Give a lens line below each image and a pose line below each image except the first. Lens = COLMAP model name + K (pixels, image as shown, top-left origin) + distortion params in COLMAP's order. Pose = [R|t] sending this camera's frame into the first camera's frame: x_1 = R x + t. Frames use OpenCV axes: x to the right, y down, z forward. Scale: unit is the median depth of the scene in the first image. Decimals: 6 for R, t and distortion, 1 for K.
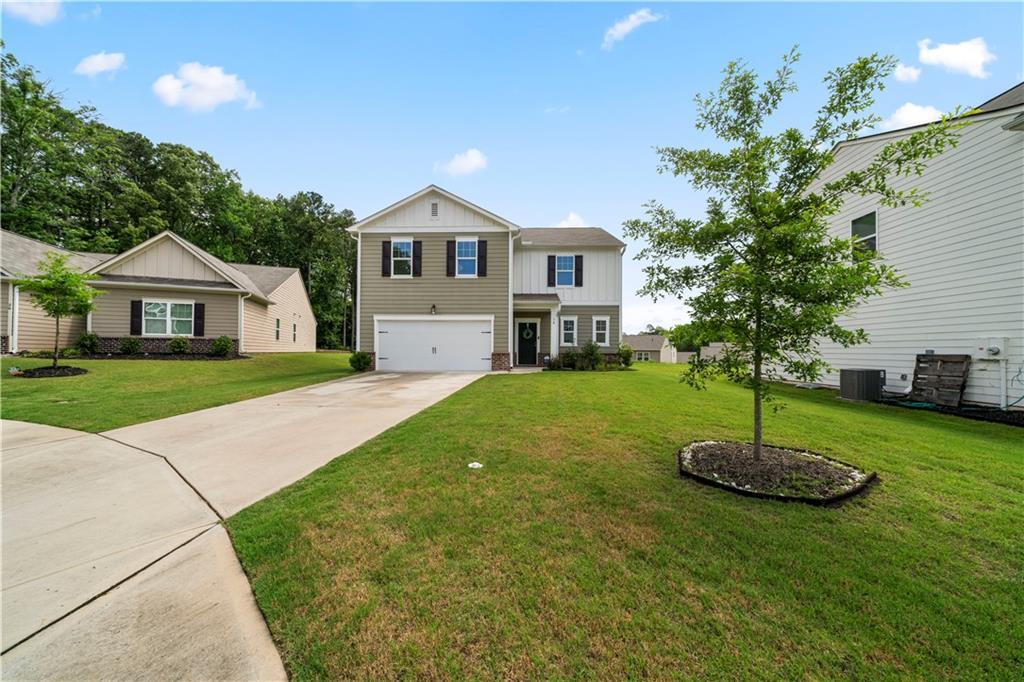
lens RADIAL K [[358.3, 0, 512.0], [0, 358.3, 341.0], [0, 0, 1]] dist [-0.000129, -0.000003]
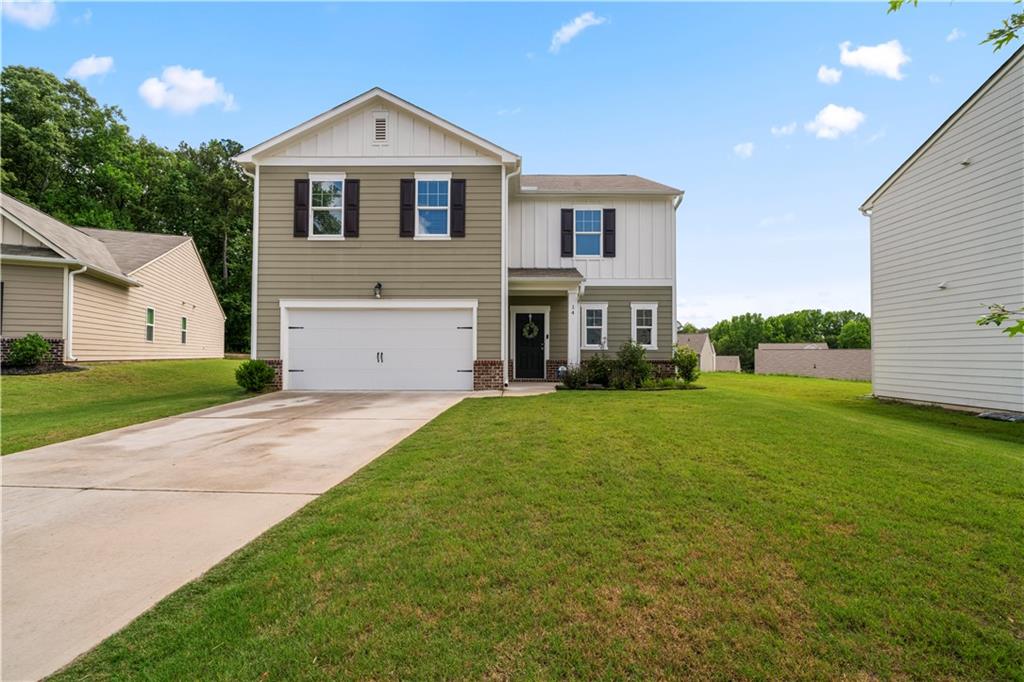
lens RADIAL K [[431.8, 0, 512.0], [0, 431.8, 341.0], [0, 0, 1]] dist [0.025854, 0.000026]
pose [[0.999582, -0.001576, 0.028864, -0.011404], [0.001661, 0.999994, -0.002915, 0.000788], [-0.028859, 0.002962, 0.999579, 0.232855]]
